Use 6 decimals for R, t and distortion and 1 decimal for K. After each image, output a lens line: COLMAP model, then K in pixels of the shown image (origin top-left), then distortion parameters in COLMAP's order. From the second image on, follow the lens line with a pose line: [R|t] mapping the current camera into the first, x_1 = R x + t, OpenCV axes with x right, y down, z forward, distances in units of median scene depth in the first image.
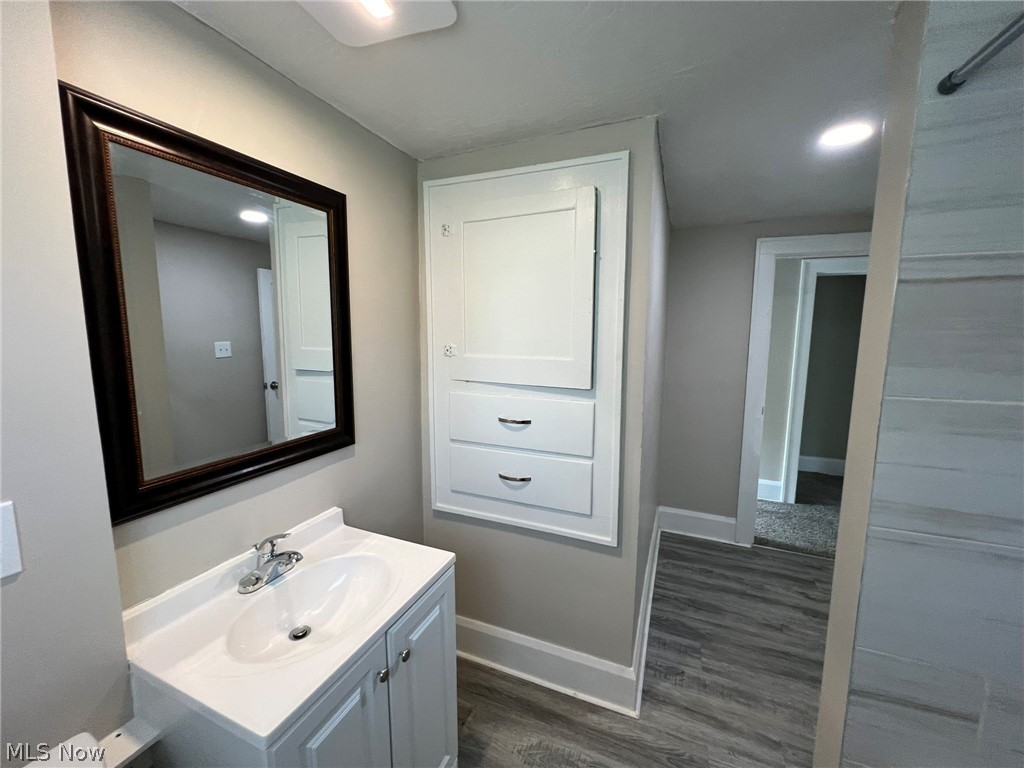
lens RADIAL K [[409.6, 0, 509.1], [0, 409.6, 380.5], [0, 0, 1]] dist [0.000013, -0.000015]
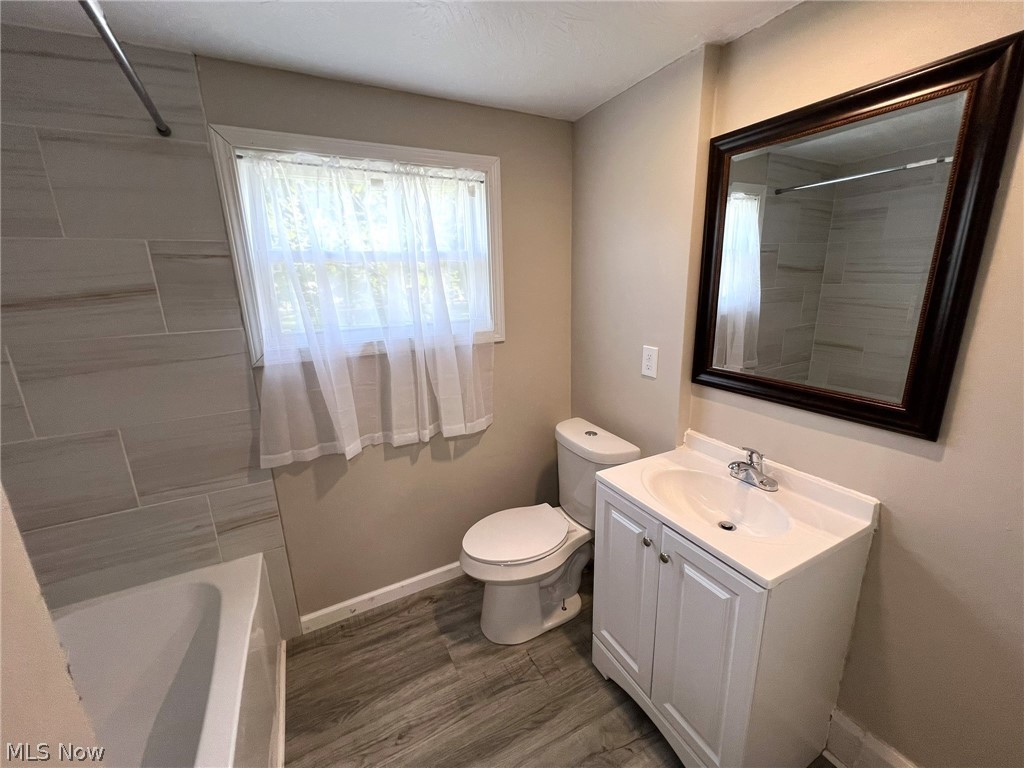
lens RADIAL K [[409.6, 0, 509.1], [0, 409.6, 380.5], [0, 0, 1]] dist [0.000013, -0.000015]
pose [[-0.635047, 0.198020, -0.746661, 0.753091], [-0.069152, 0.948131, 0.310266, -0.140239], [0.769372, 0.248667, -0.588415, 1.127290]]
